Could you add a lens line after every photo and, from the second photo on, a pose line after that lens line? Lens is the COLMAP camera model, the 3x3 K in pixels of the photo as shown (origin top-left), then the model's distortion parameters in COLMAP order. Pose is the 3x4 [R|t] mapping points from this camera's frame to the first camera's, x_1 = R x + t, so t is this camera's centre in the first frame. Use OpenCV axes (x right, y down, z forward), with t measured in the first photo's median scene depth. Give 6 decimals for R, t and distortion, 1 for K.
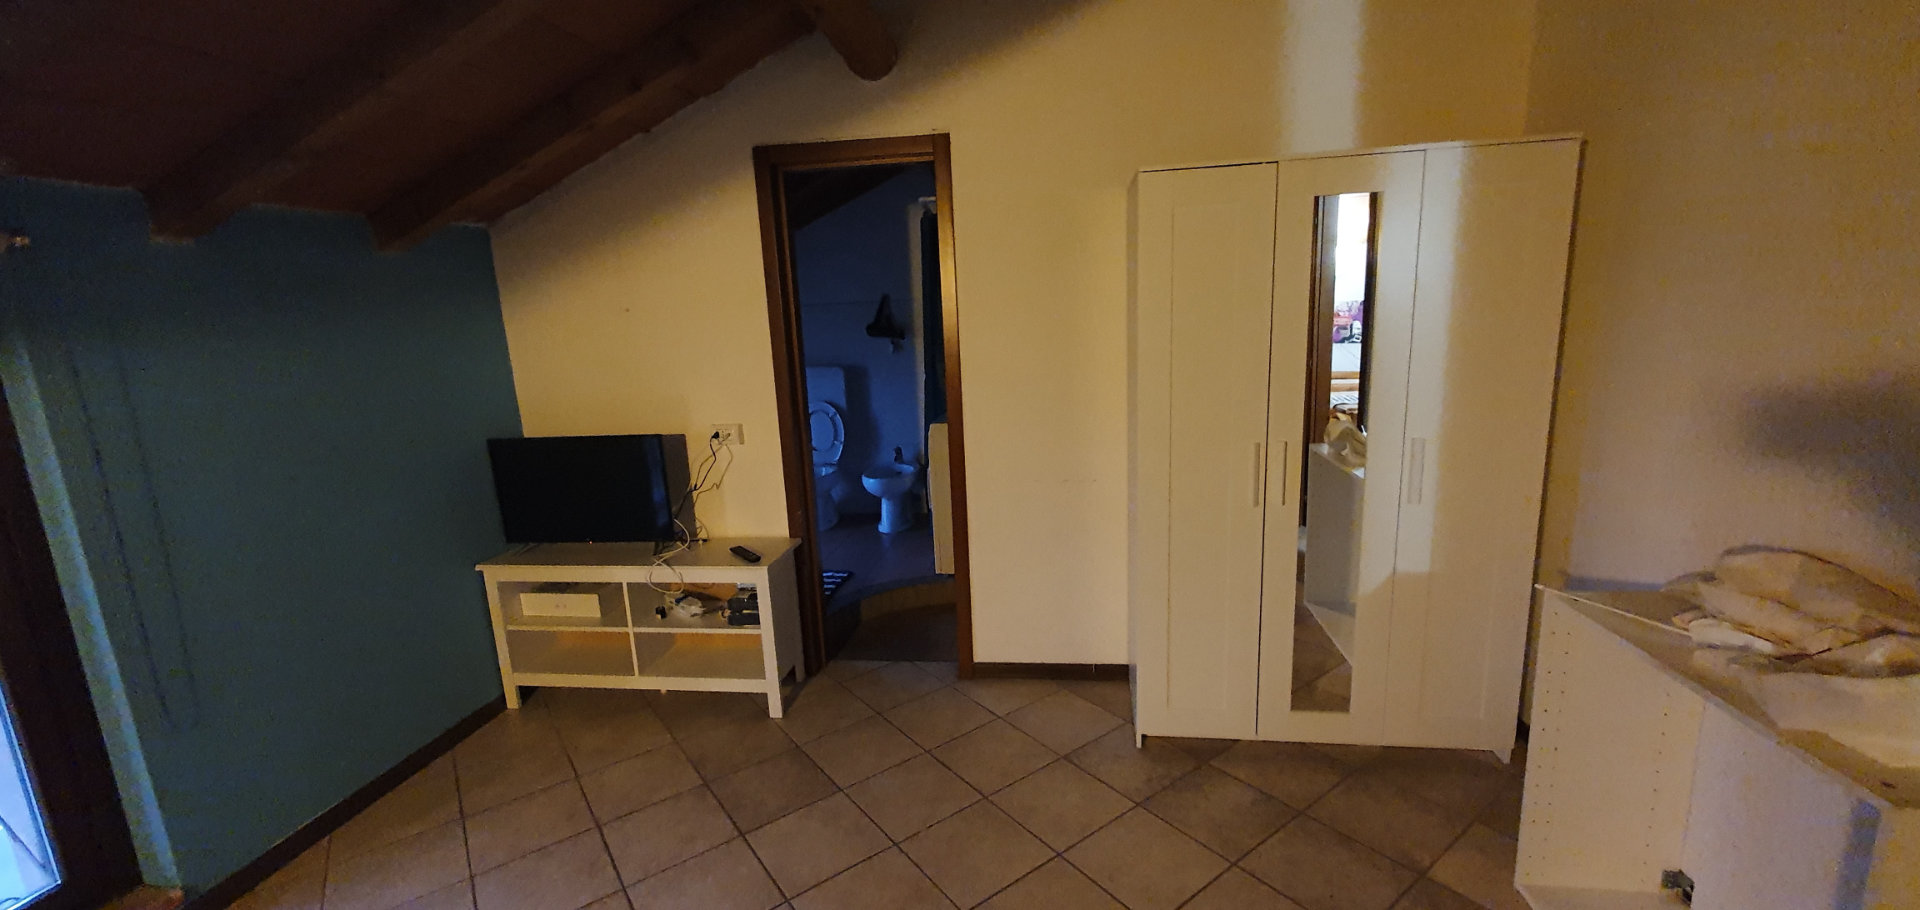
lens RADIAL K [[756.5, 0, 971.2], [0, 756.5, 464.9], [0, 0, 1]] dist [0.018629, -0.021613]
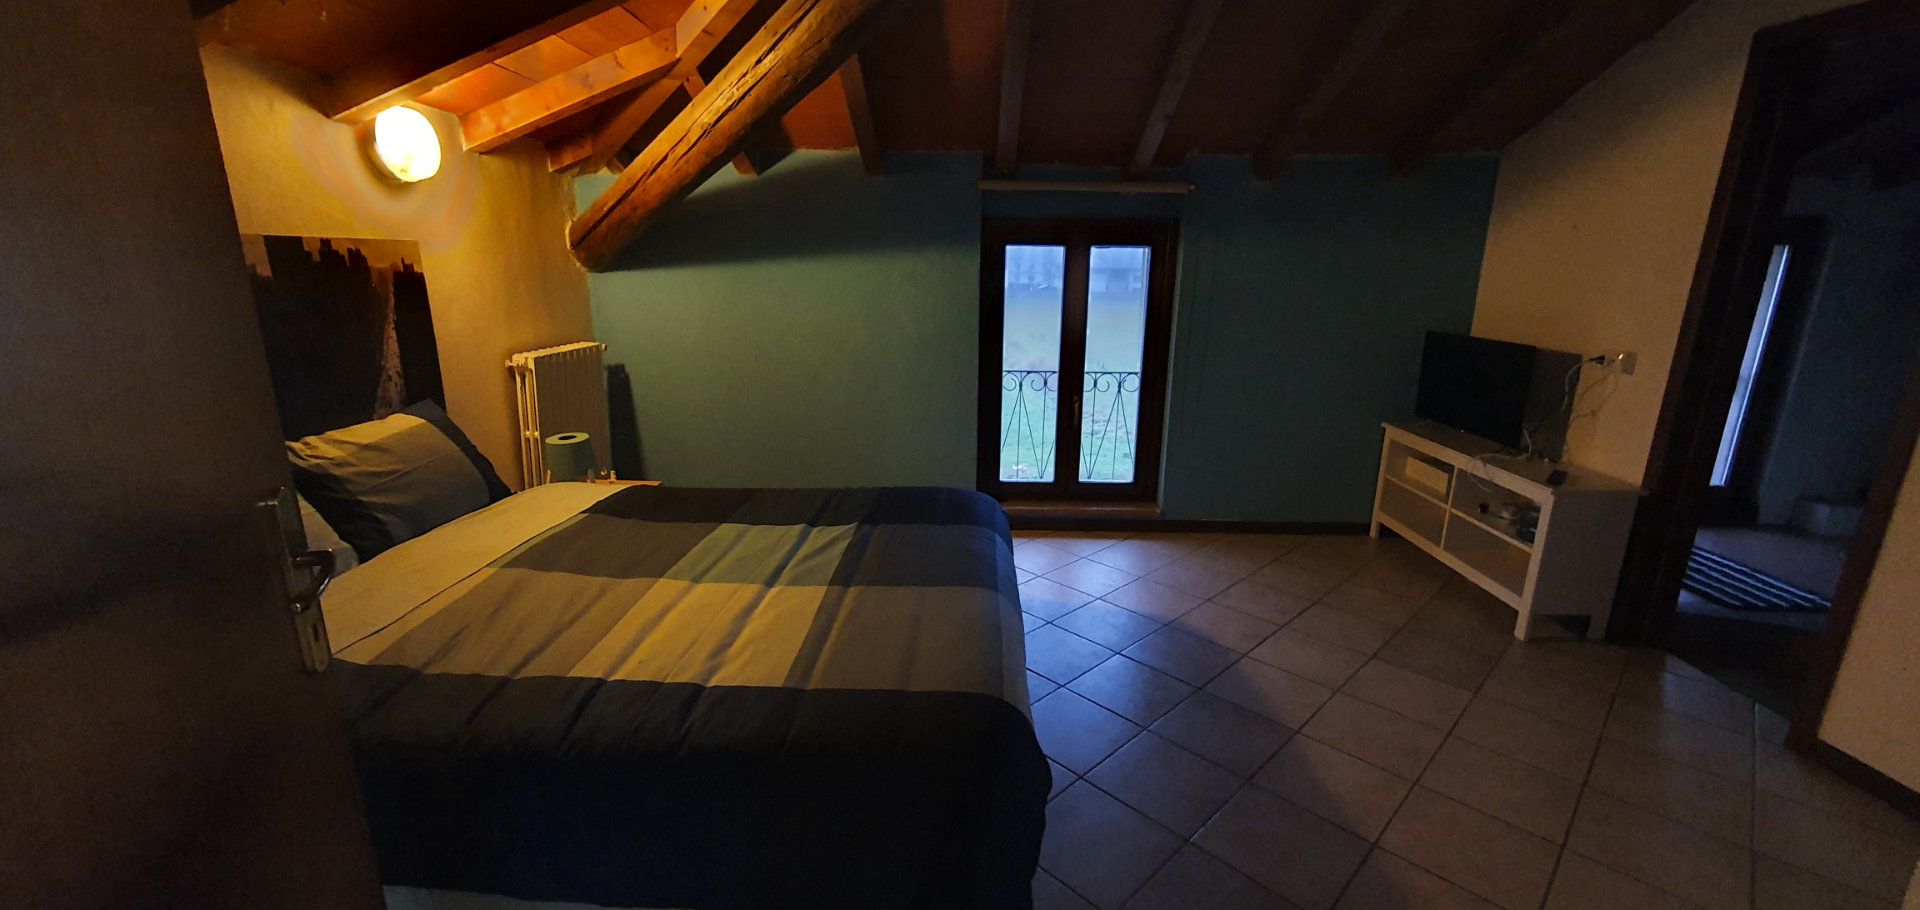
lens RADIAL K [[761.3, 0, 964.9], [0, 761.3, 465.8], [0, 0, 1]] dist [0.000445, -0.000004]
pose [[0.132571, 0.304070, -0.943380, 0.518505], [-0.213659, 0.938172, 0.272366, -0.003325], [0.967871, 0.165453, 0.189342, 0.049456]]
